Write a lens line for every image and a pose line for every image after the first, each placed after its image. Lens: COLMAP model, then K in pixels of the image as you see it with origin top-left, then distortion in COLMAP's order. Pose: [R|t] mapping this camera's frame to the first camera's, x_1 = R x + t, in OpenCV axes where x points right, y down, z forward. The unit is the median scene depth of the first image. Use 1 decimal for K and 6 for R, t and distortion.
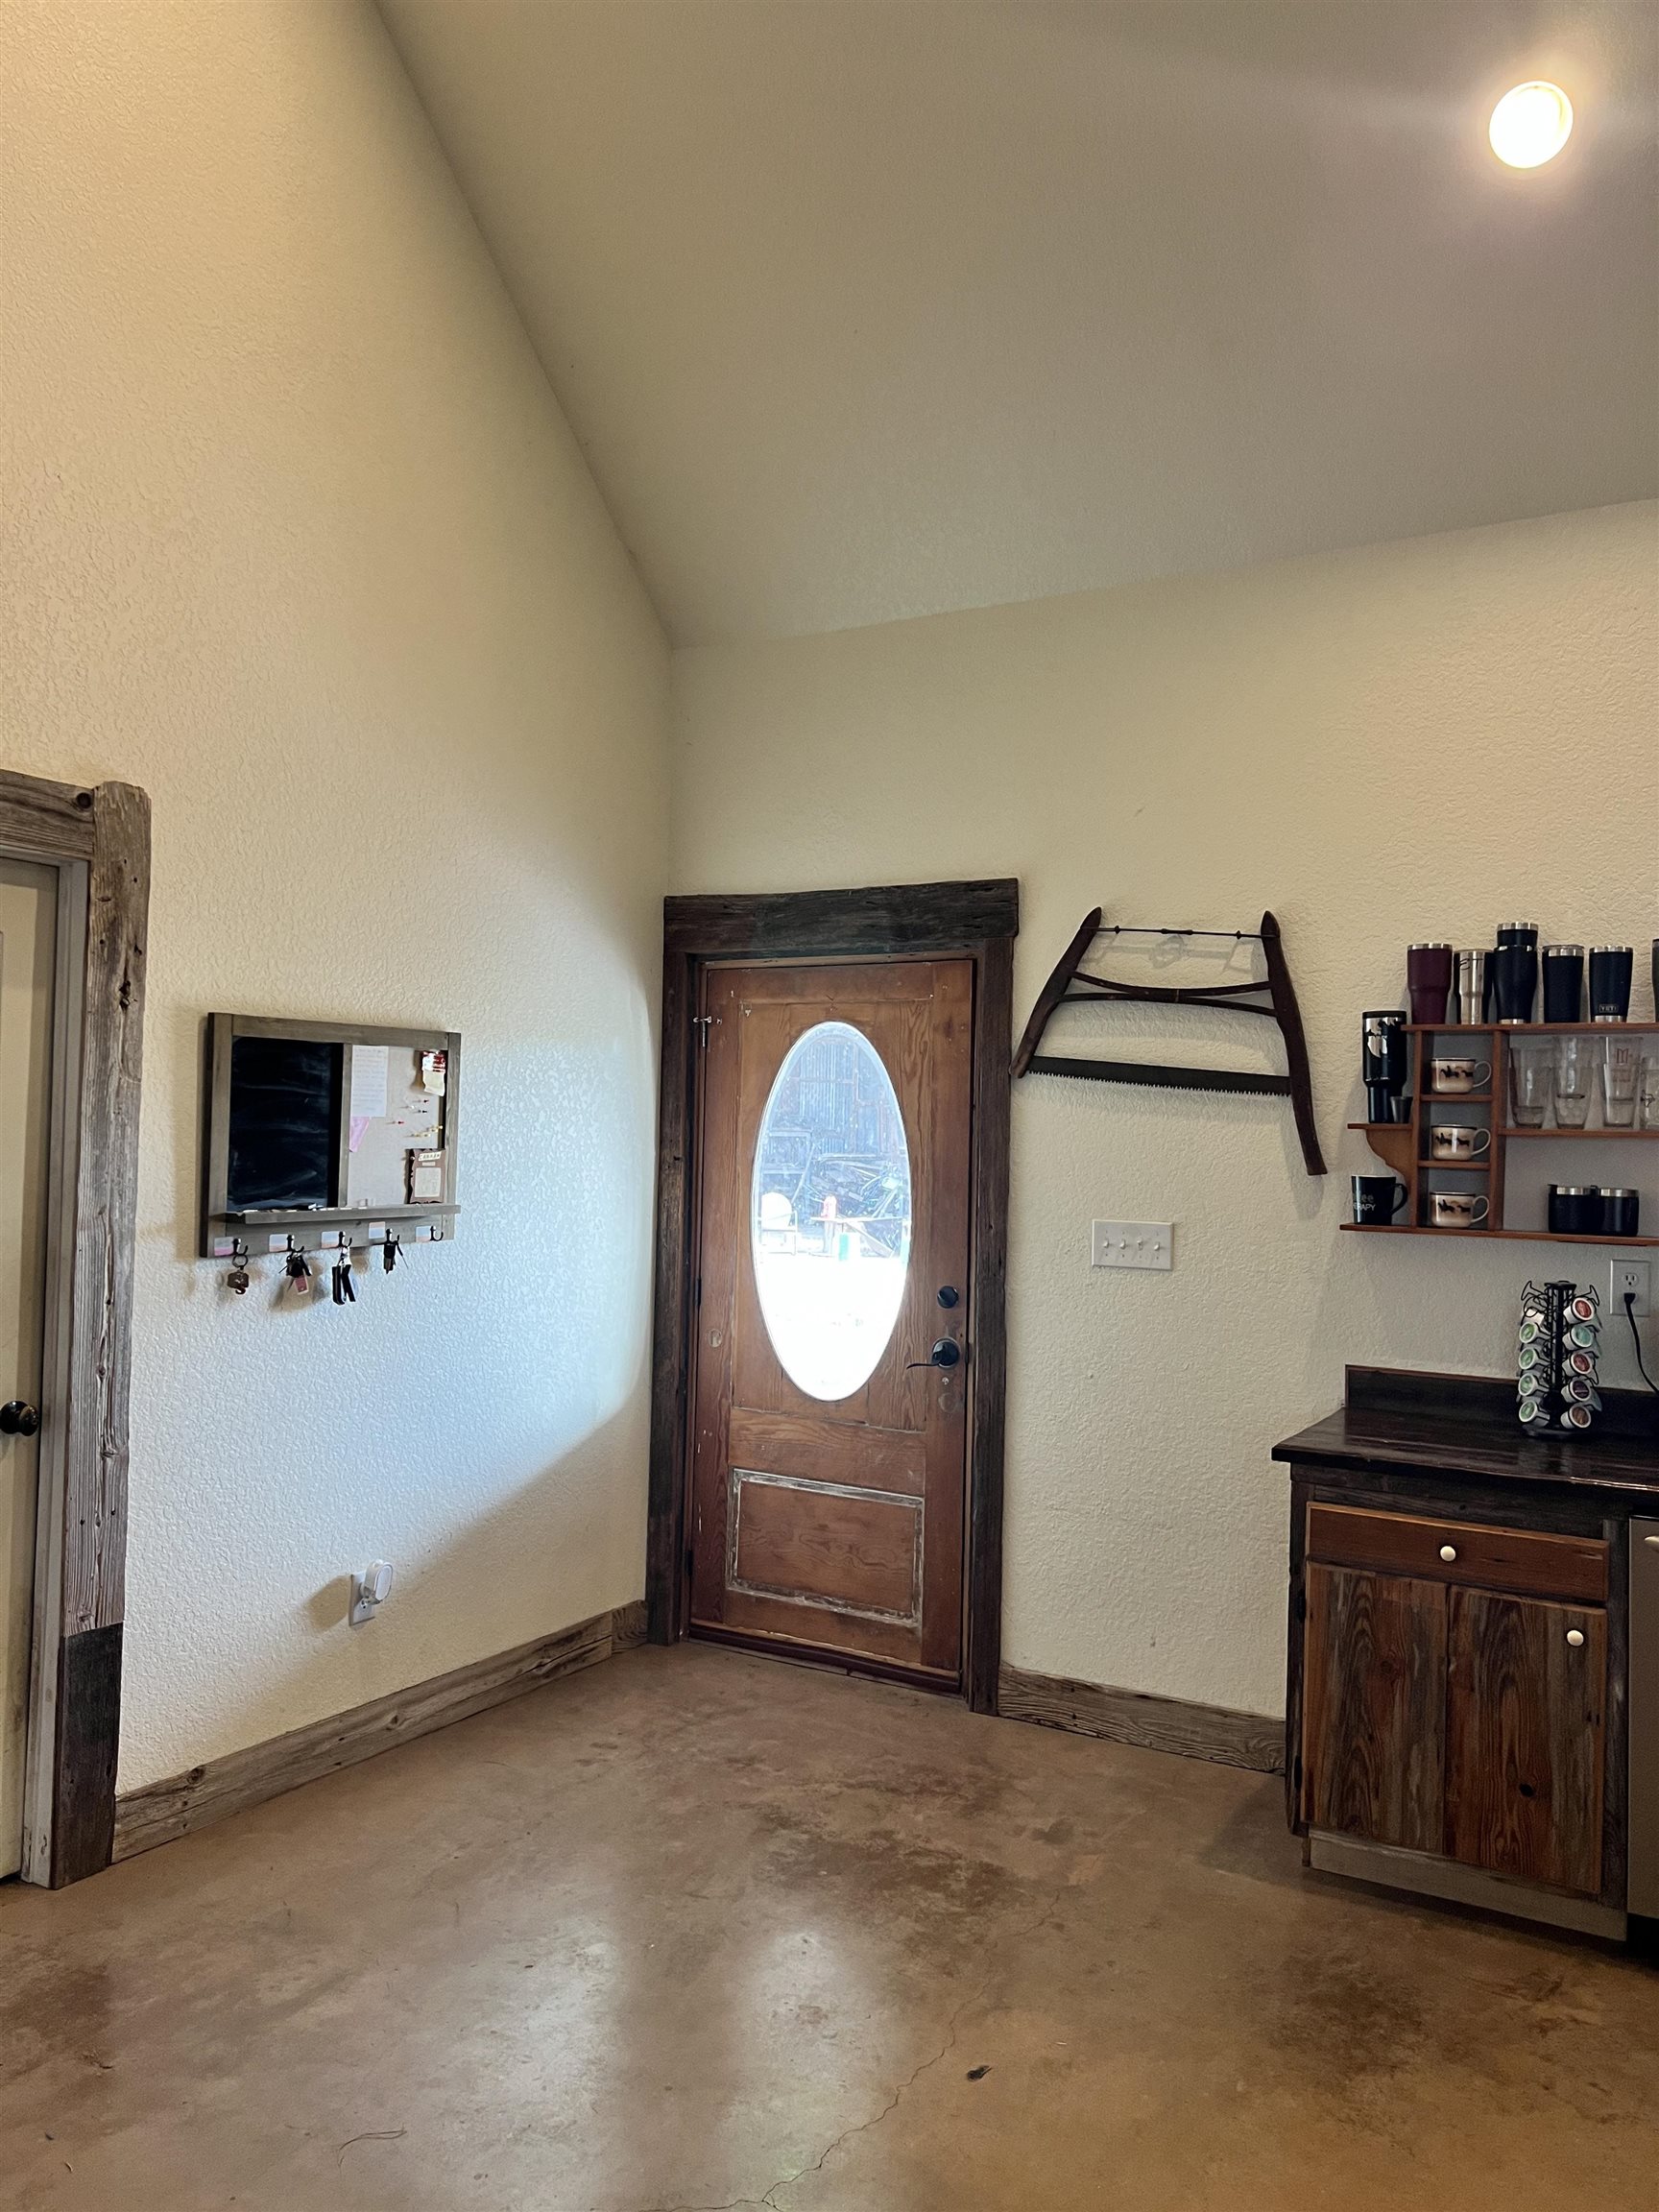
lens RADIAL K [[1665.4, 0, 829.5], [0, 1665.4, 1106.0], [0, 0, 1]] dist [0.046009, -0.051147]
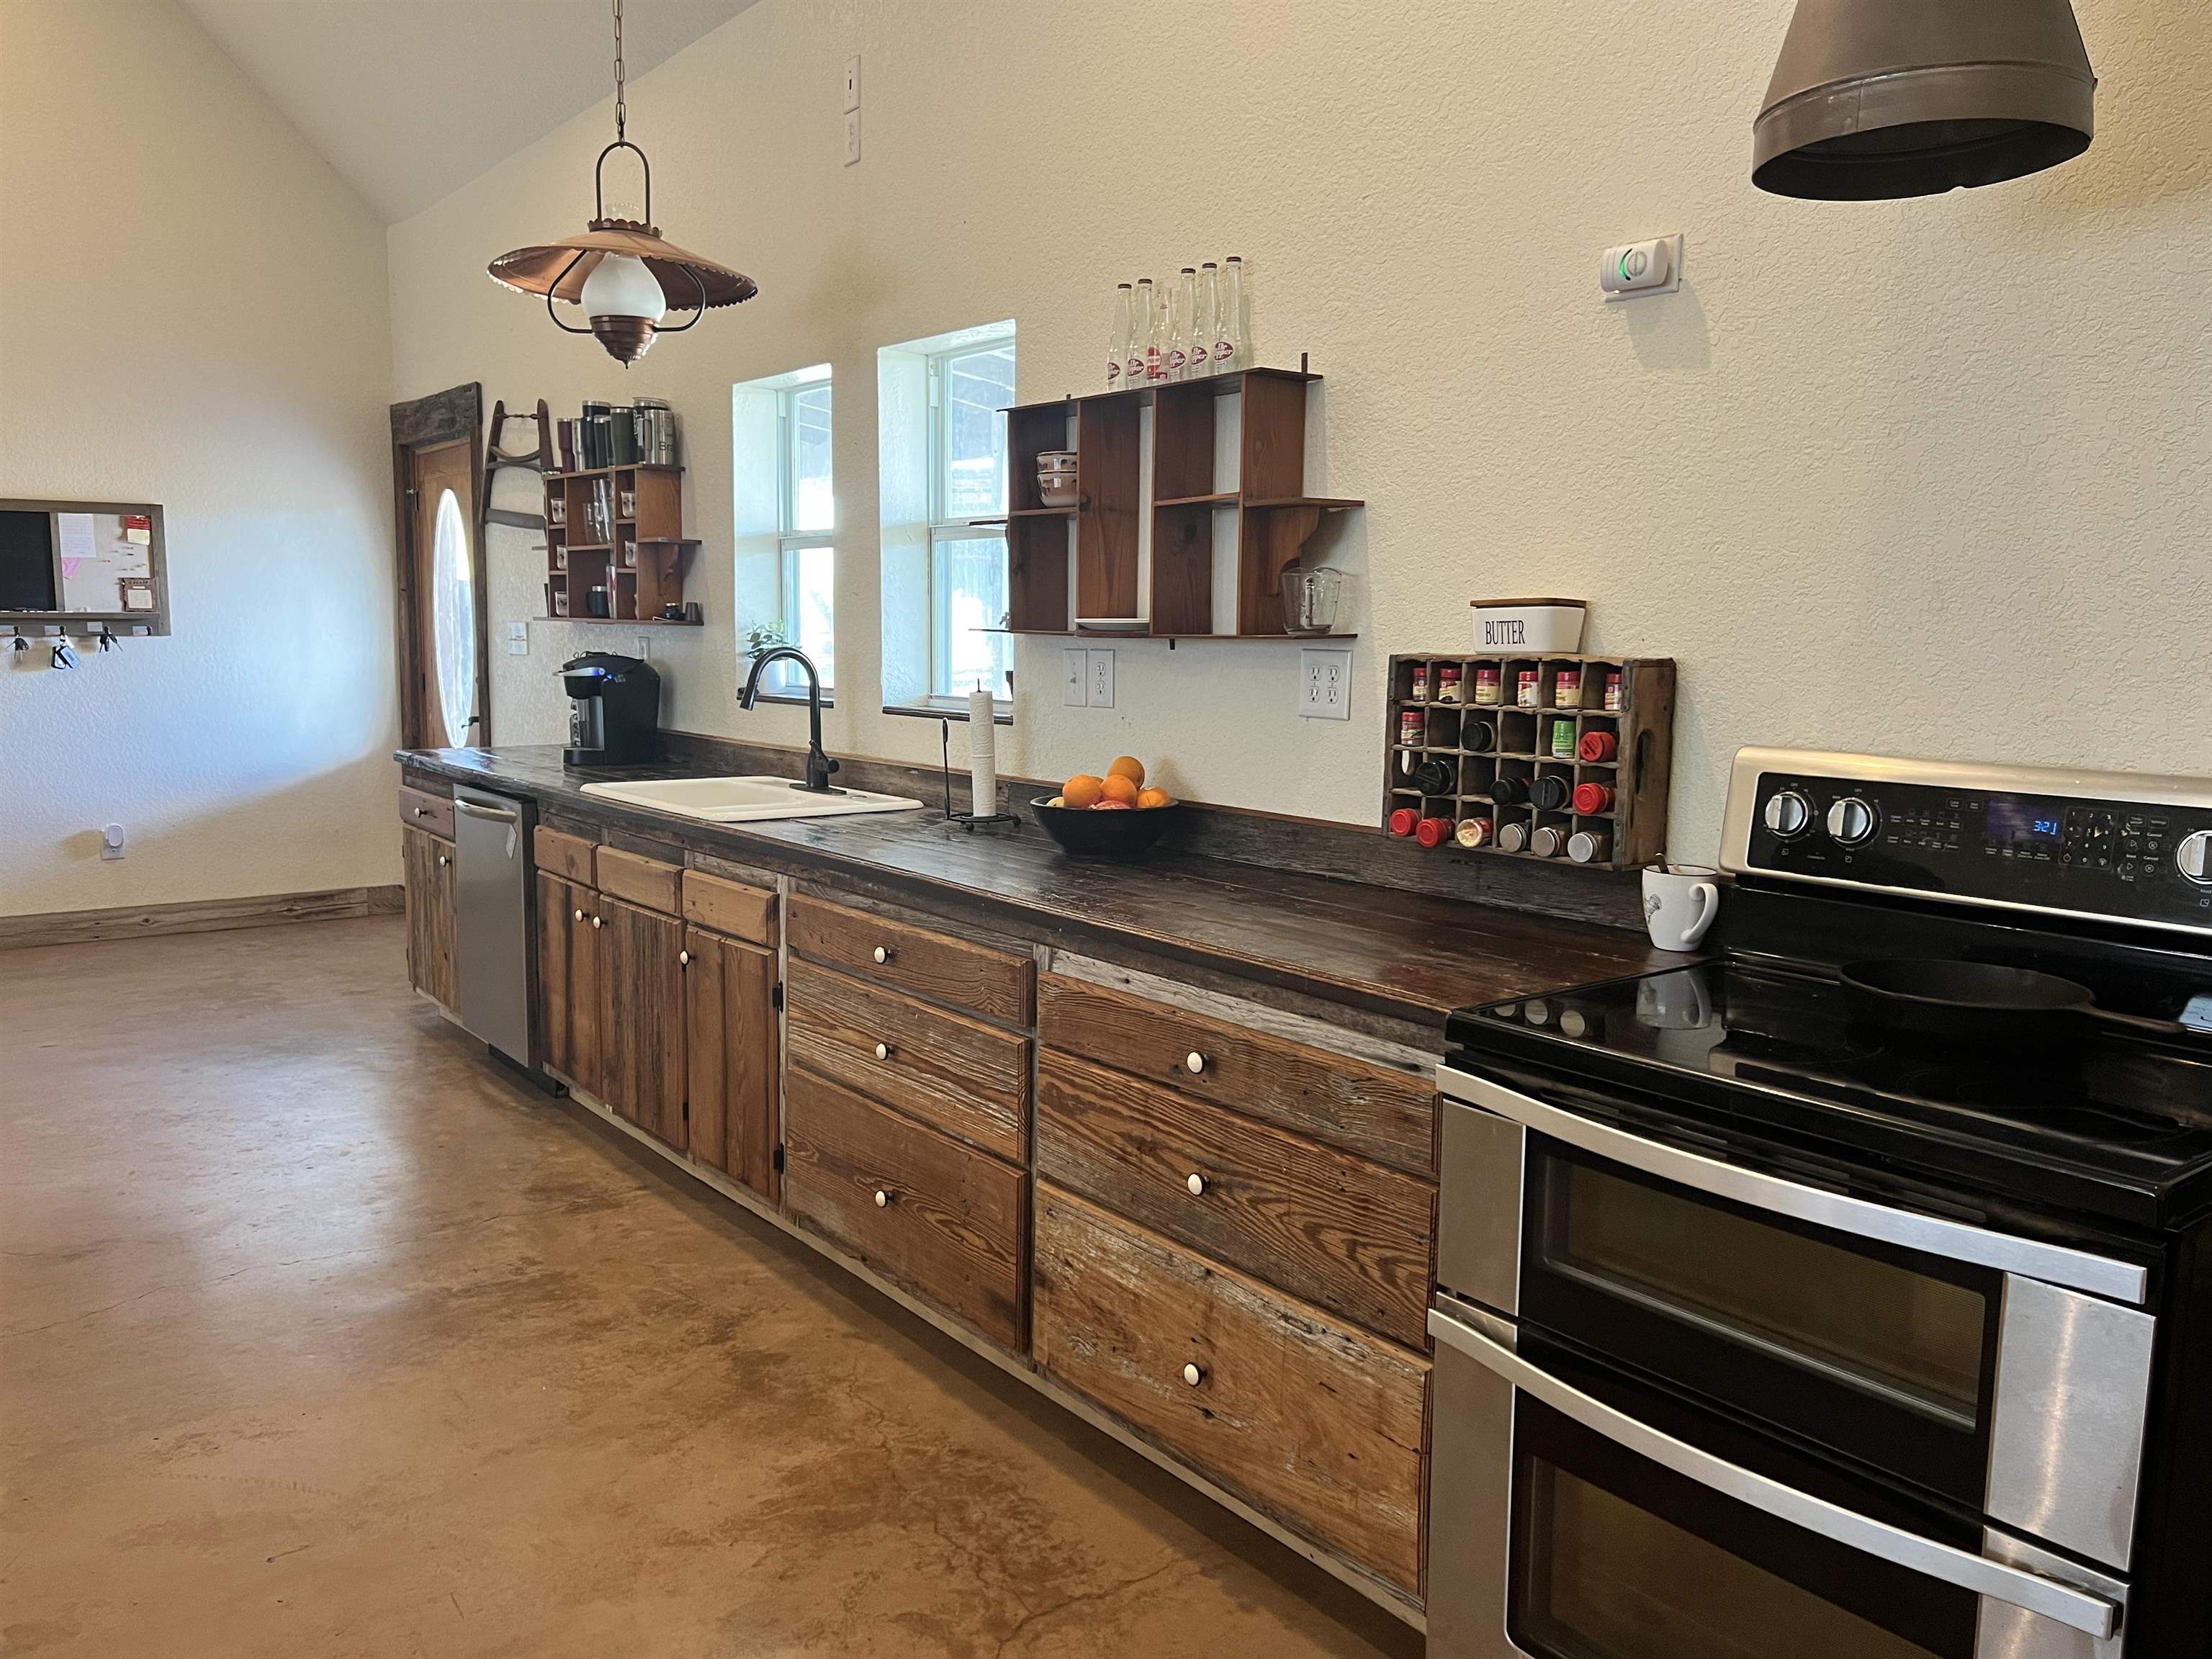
lens RADIAL K [[1665.4, 0, 1106.0], [0, 1665.4, 829.5], [0, 0, 1]] dist [0.046009, -0.051147]
pose [[0.926488, 0.037655, -0.374436, 1.313646], [0.014336, 0.990728, 0.135105, 0.063798], [0.376052, -0.130541, 0.917357, -0.182003]]
